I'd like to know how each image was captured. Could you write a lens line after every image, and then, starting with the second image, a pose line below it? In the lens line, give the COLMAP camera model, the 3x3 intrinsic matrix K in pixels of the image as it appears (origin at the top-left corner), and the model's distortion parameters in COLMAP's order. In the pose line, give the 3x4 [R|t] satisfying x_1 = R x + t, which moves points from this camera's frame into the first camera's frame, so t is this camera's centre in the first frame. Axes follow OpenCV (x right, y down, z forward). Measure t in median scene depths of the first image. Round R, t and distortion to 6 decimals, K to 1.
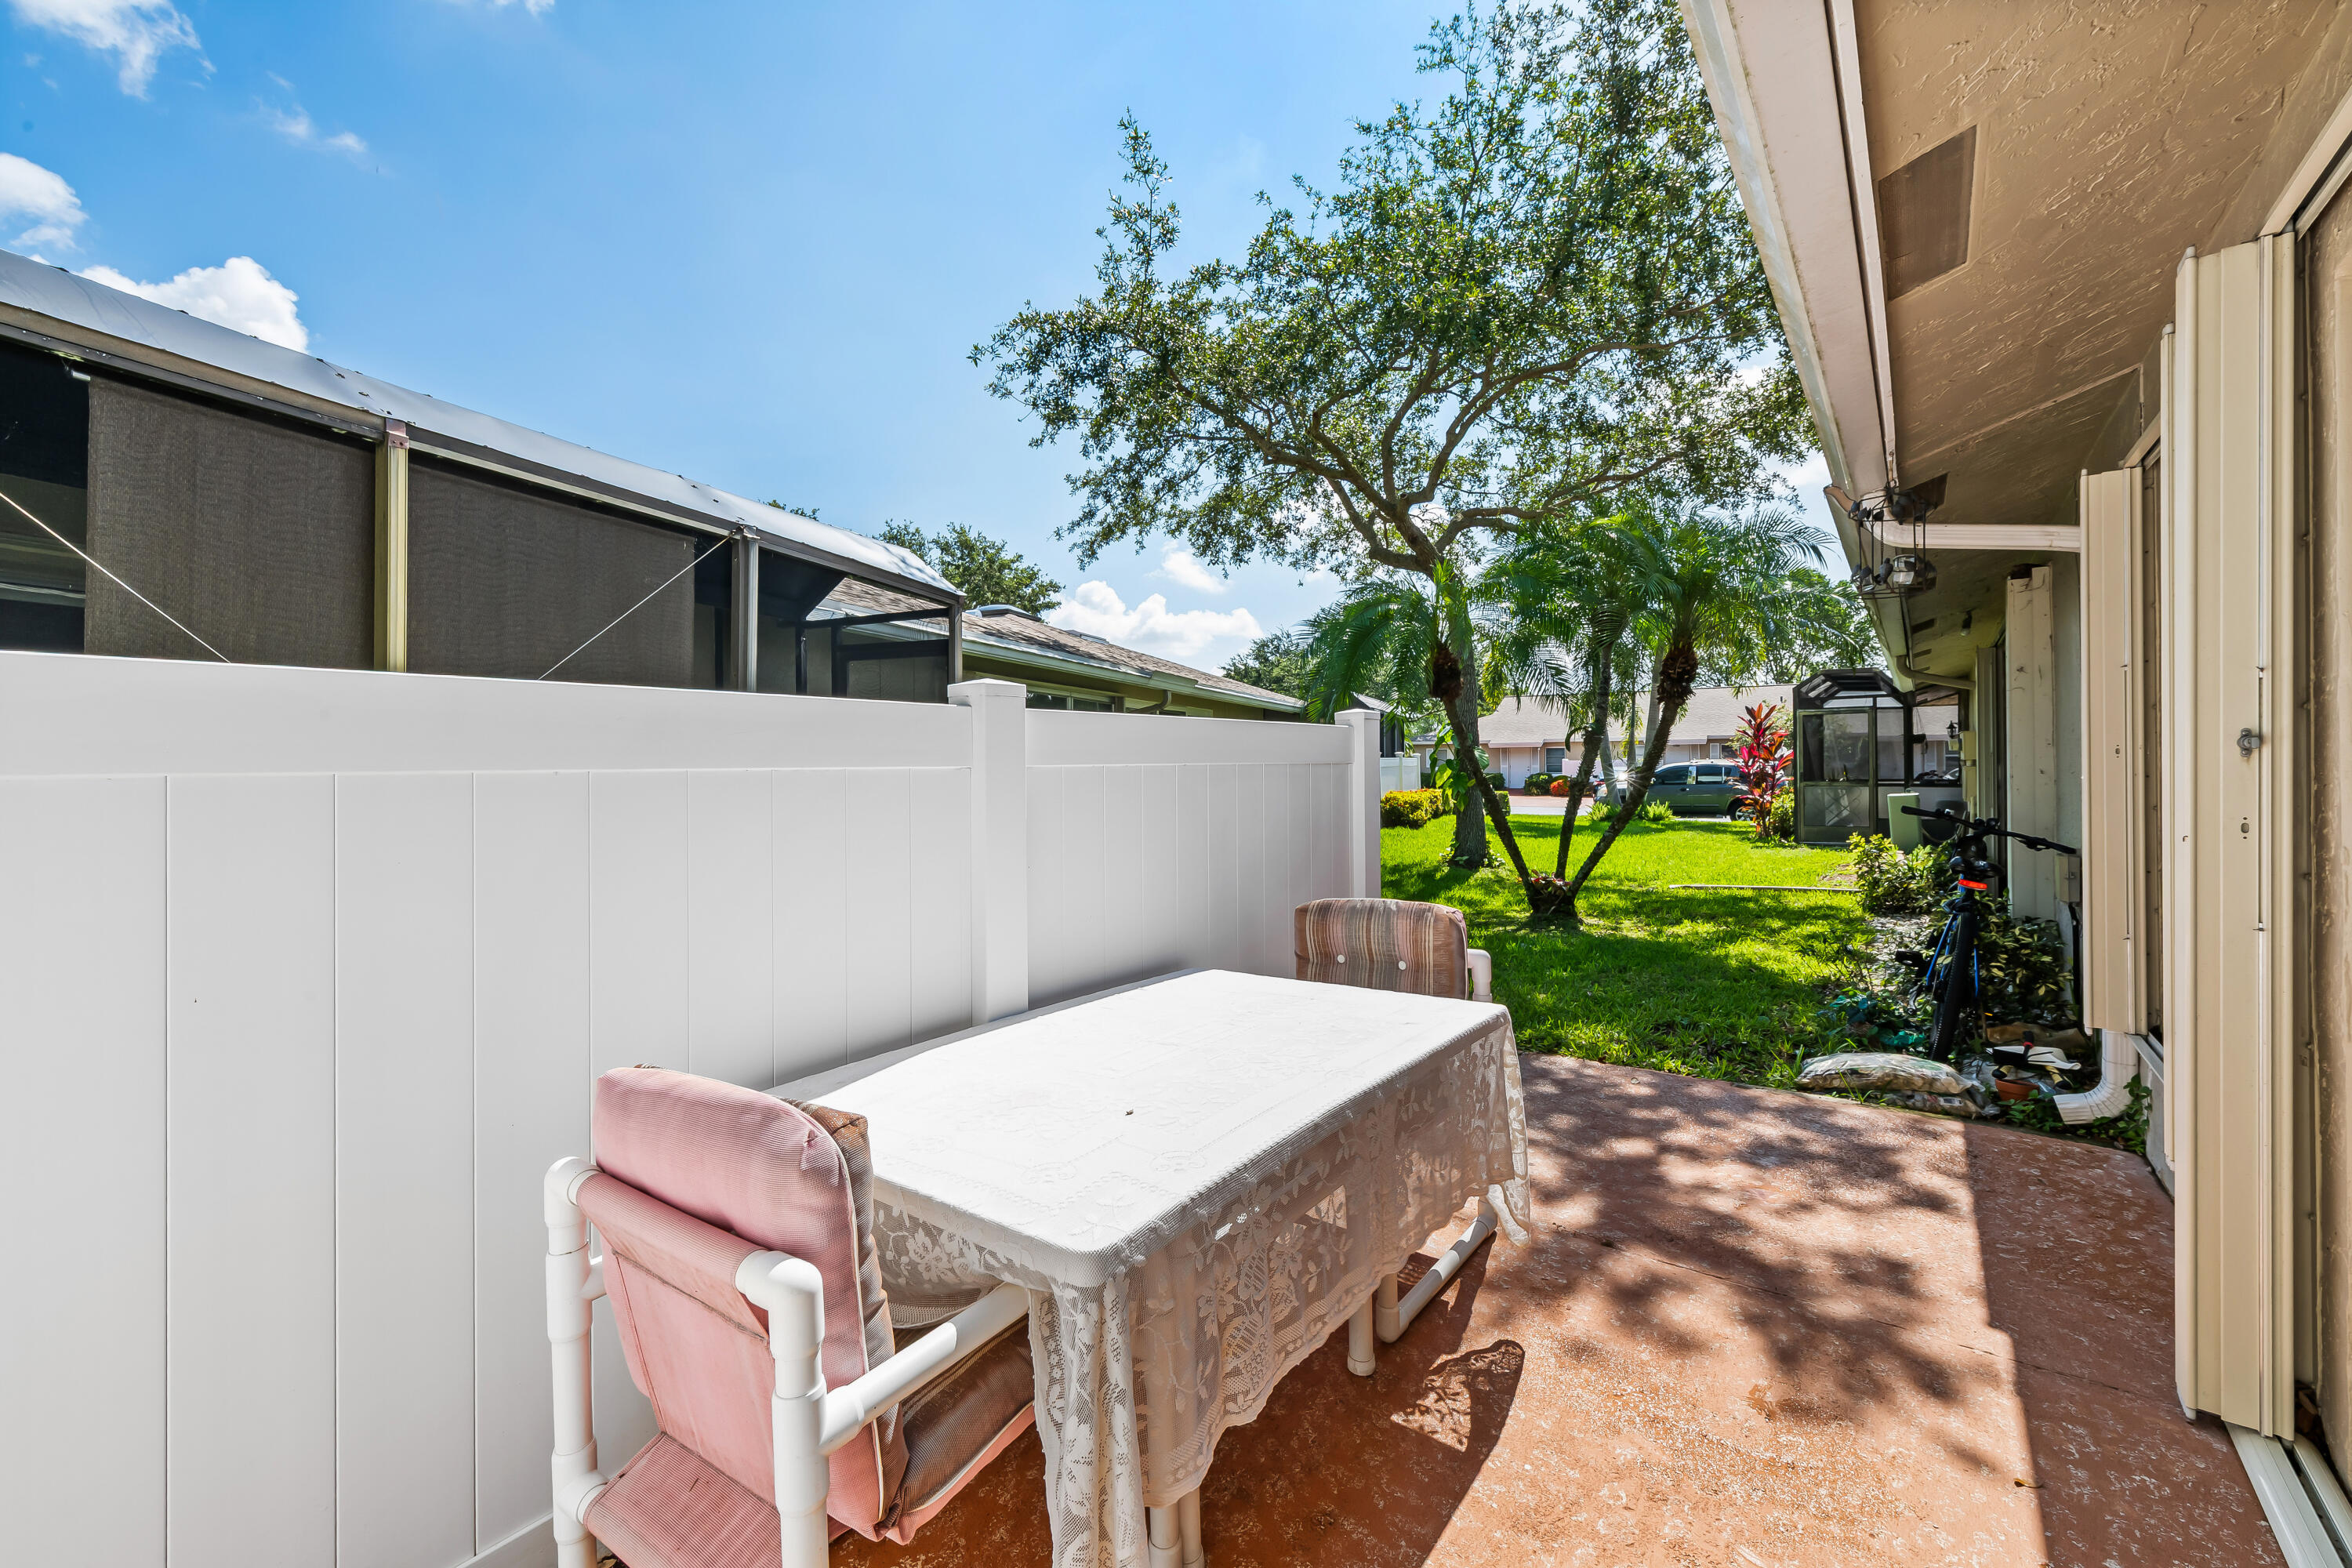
lens RADIAL K [[933.6, 0, 1173.9], [0, 933.6, 768.6], [0, 0, 1]] dist [-0.002116, -0.002648]
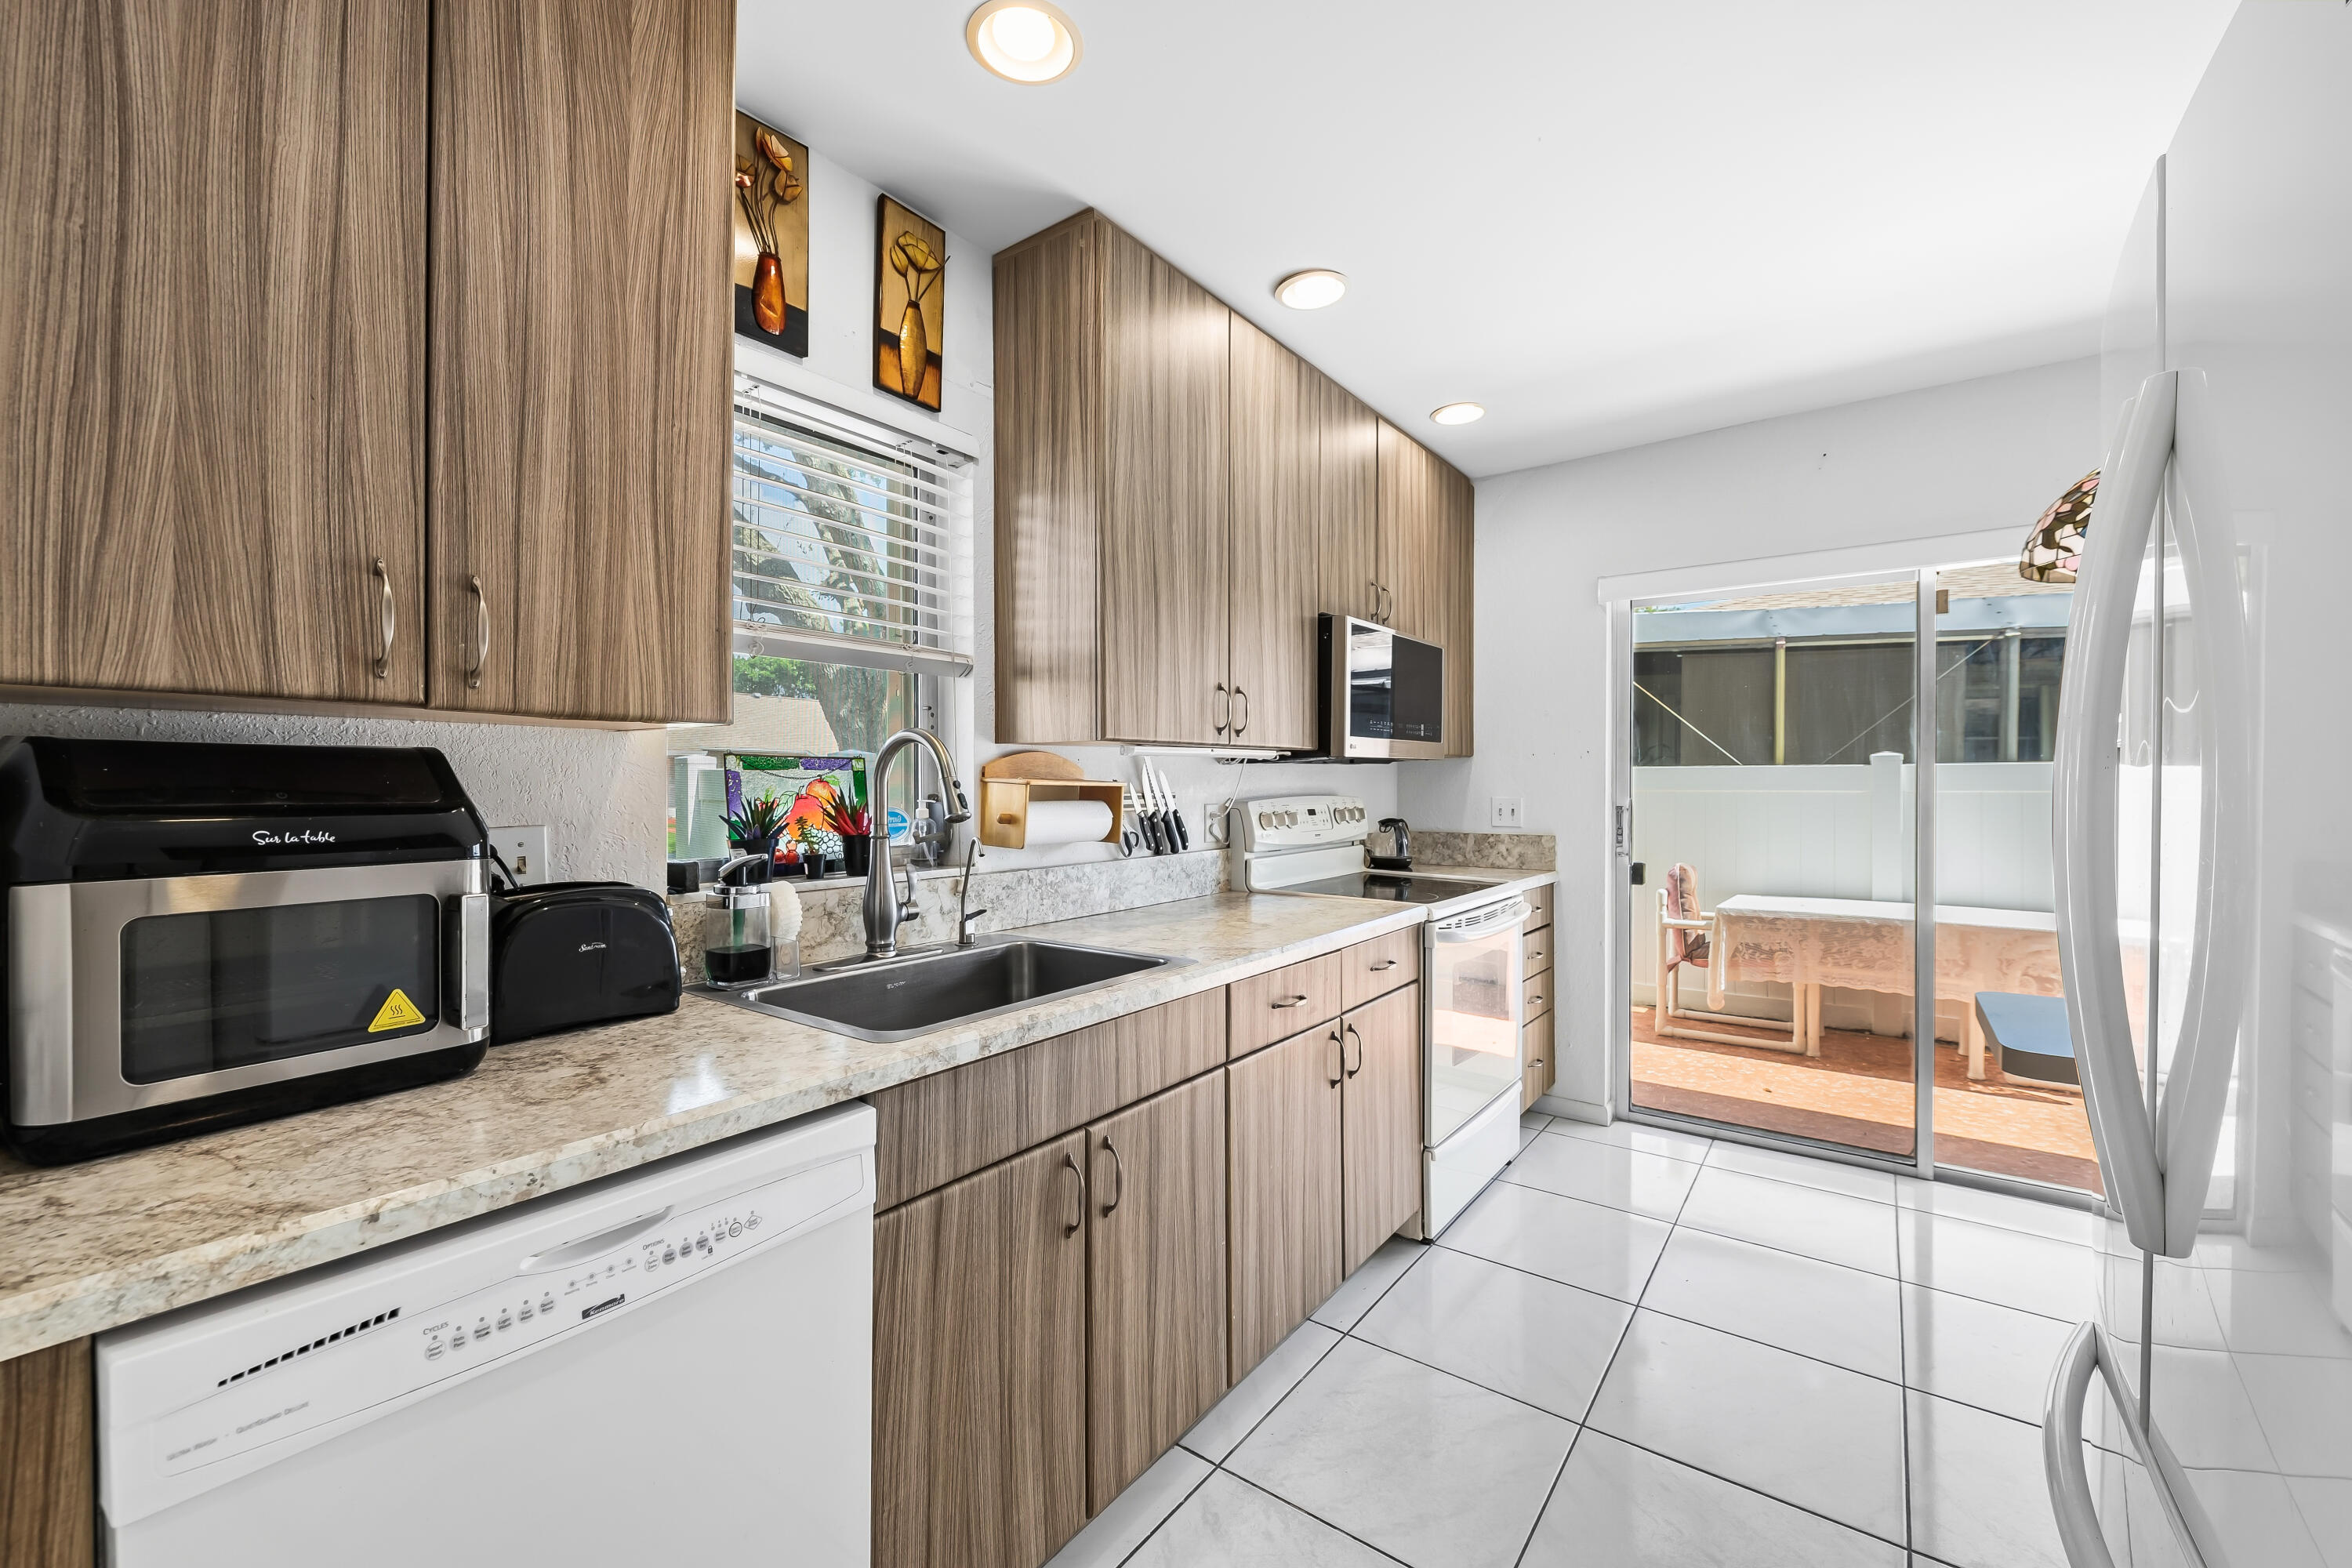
lens RADIAL K [[933.6, 0, 1197.2], [0, 933.6, 779.7], [0, 0, 1]] dist [-0.002116, -0.002648]
pose [[0.059806, 0.012857, -0.998127, 1.865250], [-0.003809, 0.999913, 0.012652, -0.046827], [0.998203, 0.003045, 0.059850, -0.800874]]
